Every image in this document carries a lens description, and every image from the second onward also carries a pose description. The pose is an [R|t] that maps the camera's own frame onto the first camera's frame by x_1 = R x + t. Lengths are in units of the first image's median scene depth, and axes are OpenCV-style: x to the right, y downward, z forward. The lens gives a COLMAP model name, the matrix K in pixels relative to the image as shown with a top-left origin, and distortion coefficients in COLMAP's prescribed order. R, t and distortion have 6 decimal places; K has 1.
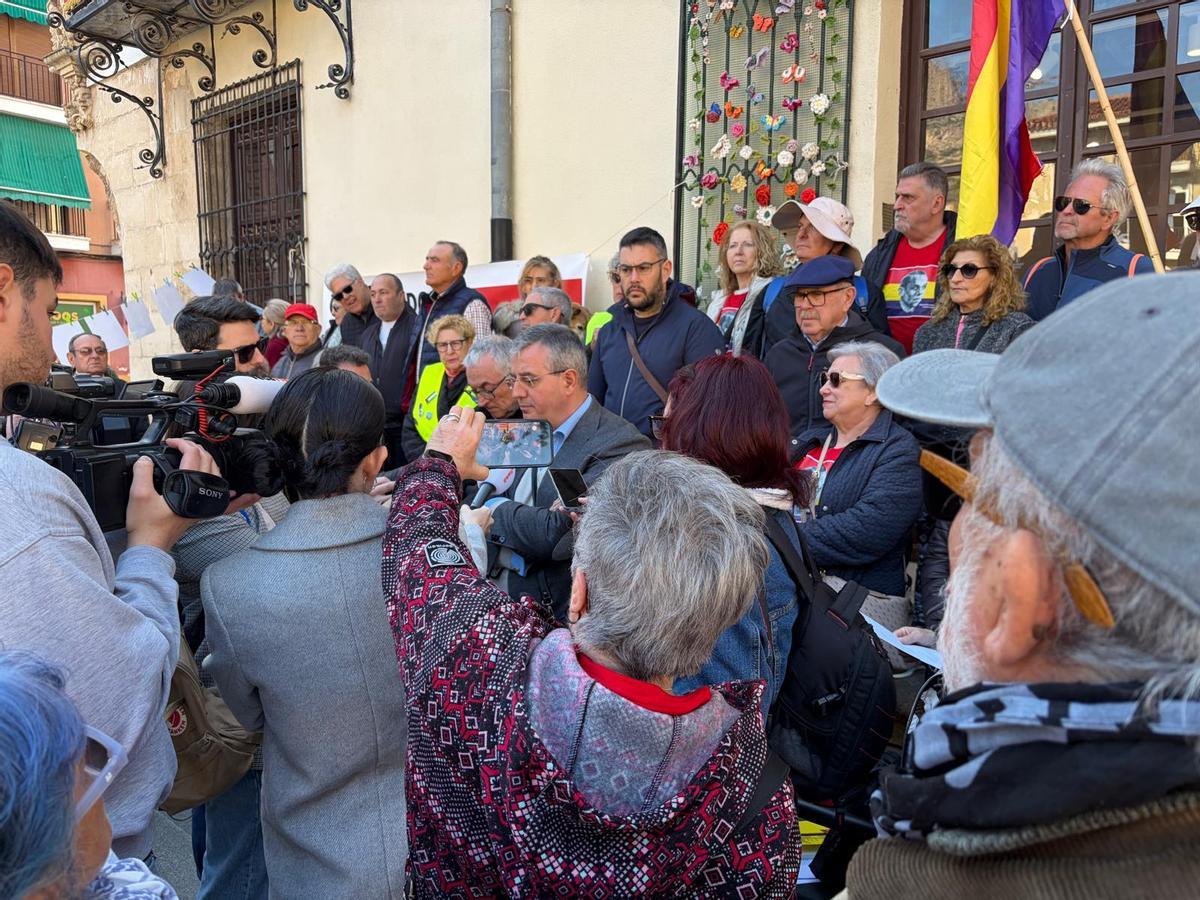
lens RADIAL K [[894.3, 0, 600.0], [0, 894.3, 450.0], [0, 0, 1]] dist [0.008691, 0.005441]
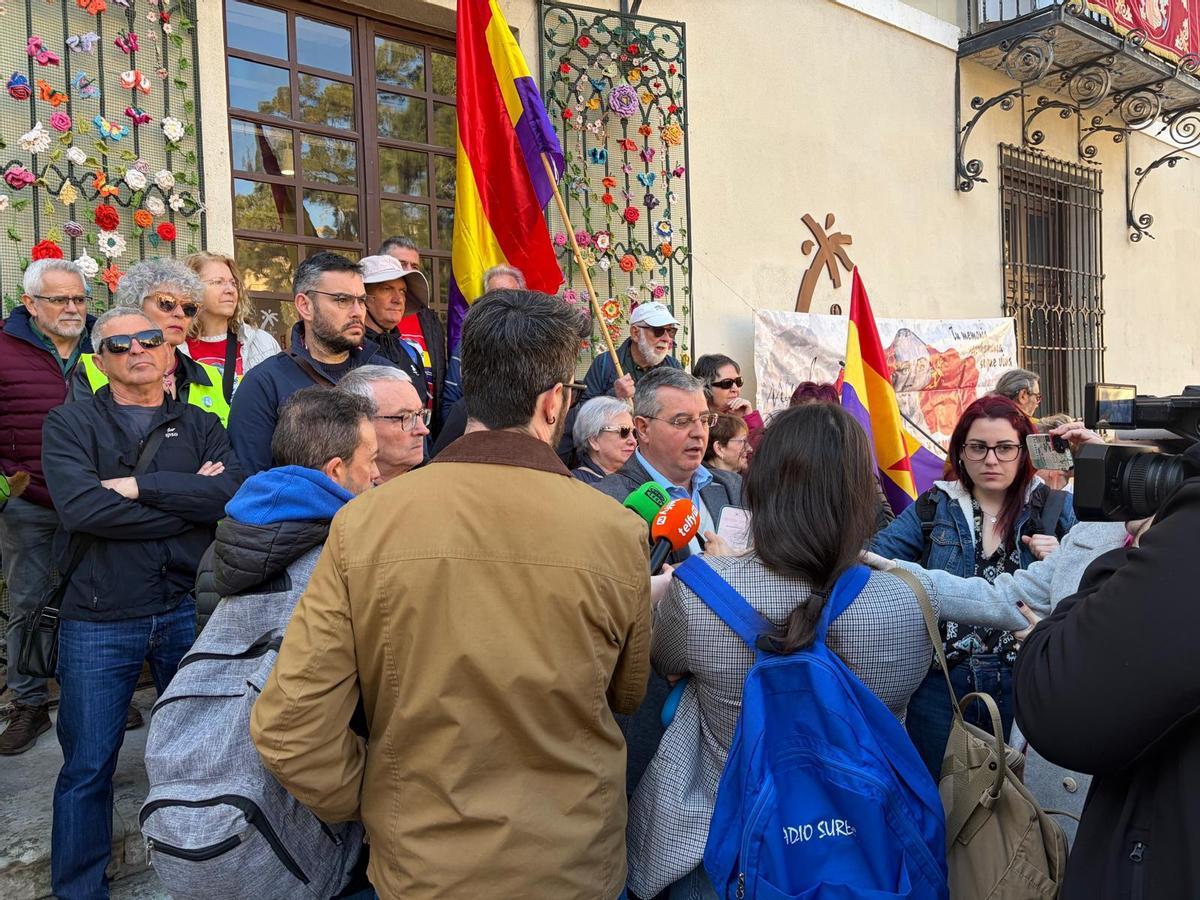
lens RADIAL K [[920.5, 0, 599.5], [0, 920.5, 439.1], [0, 0, 1]] dist [0.037701, -0.029087]
pose [[0.193270, -0.023114, 0.980873, -0.528392], [0.126866, 0.991919, -0.001624, -0.035649], [-0.972909, 0.124753, 0.194640, 0.441338]]
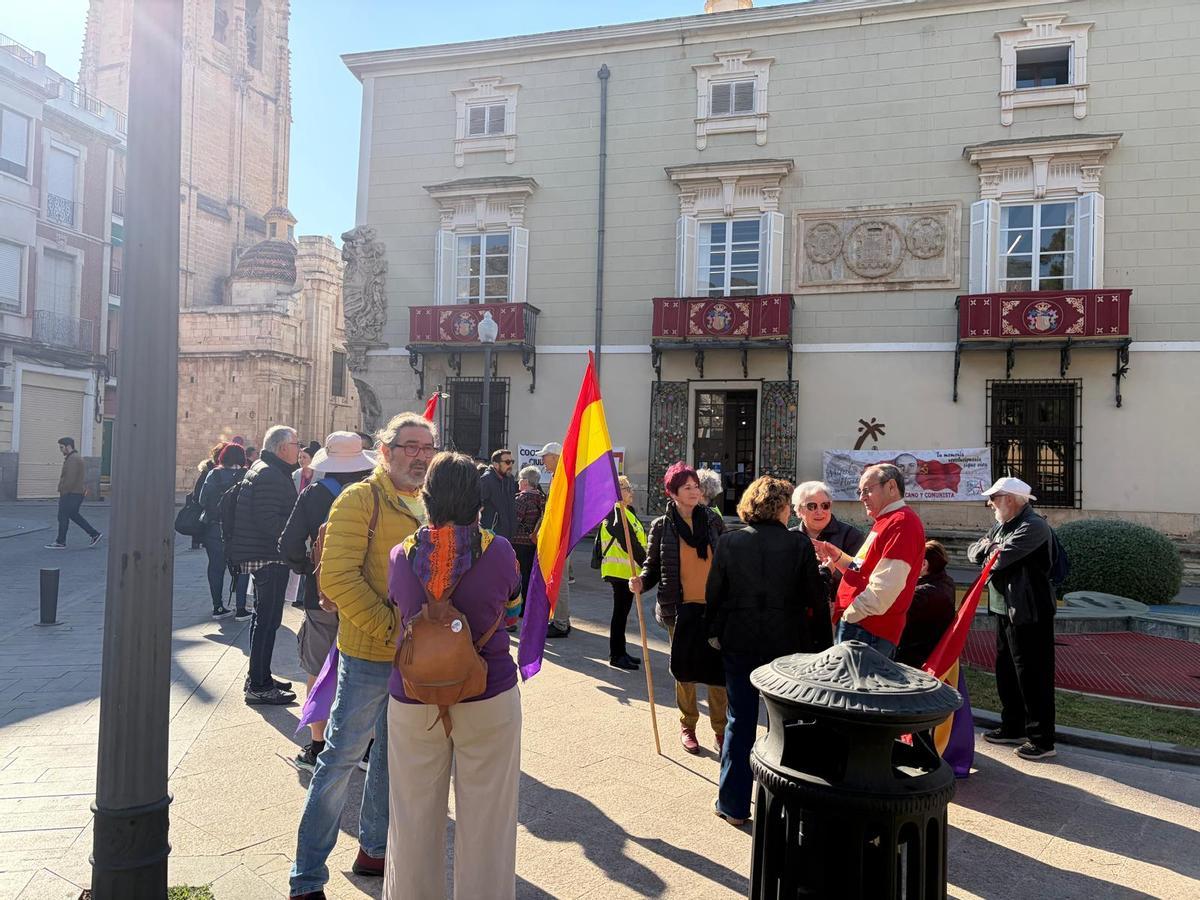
lens RADIAL K [[920.5, 0, 599.5], [0, 920.5, 439.1], [0, 0, 1]] dist [0.037701, -0.029087]
pose [[0.914114, 0.050575, 0.402291, -2.171232], [0.007974, 0.989756, -0.142548, 0.418840], [-0.405380, 0.133513, 0.904346, -3.357137]]
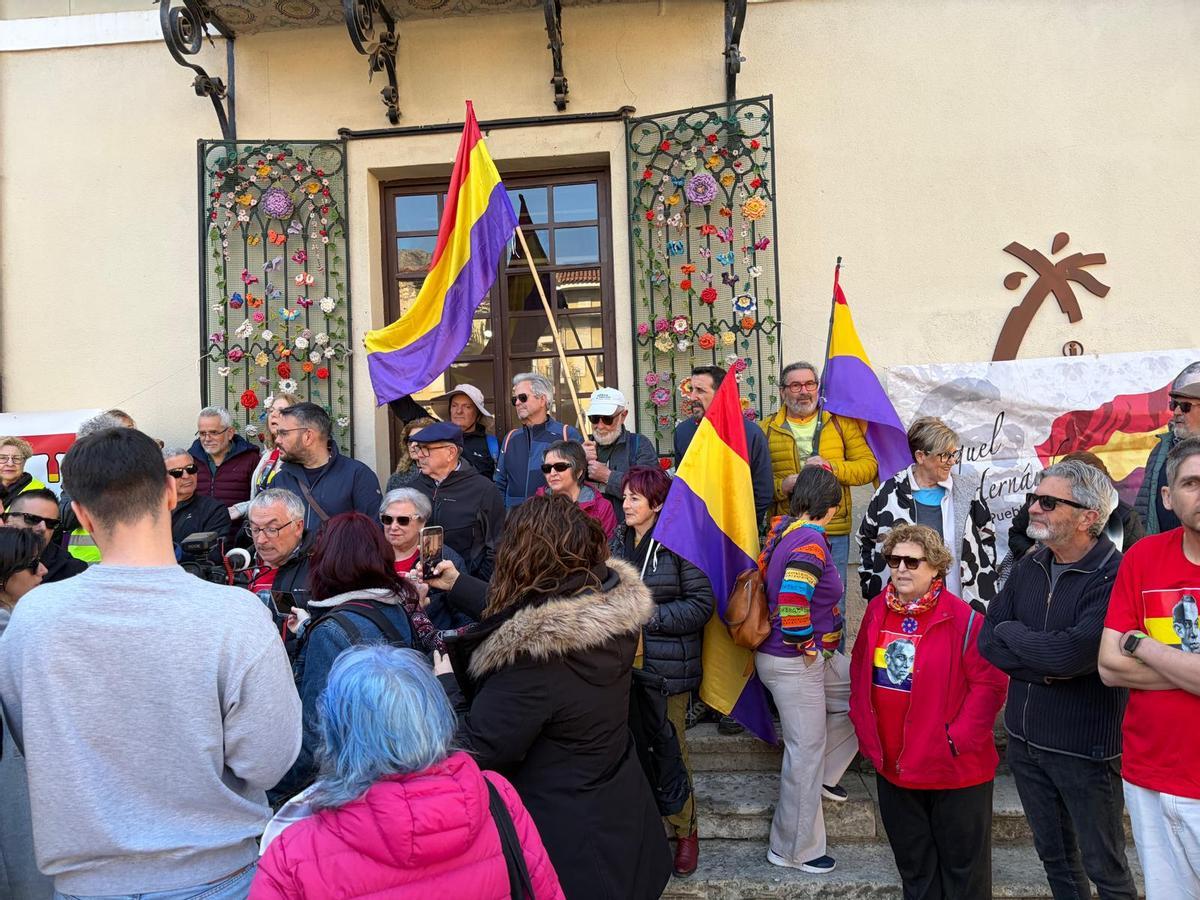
lens RADIAL K [[916.8, 0, 604.9], [0, 916.8, 454.1], [0, 0, 1]] dist [0.025665, 0.004383]
pose [[0.811347, -0.015197, 0.584367, -0.202378], [0.097018, 0.989299, -0.108974, 0.013505], [-0.576458, 0.145110, 0.804139, -0.265039]]
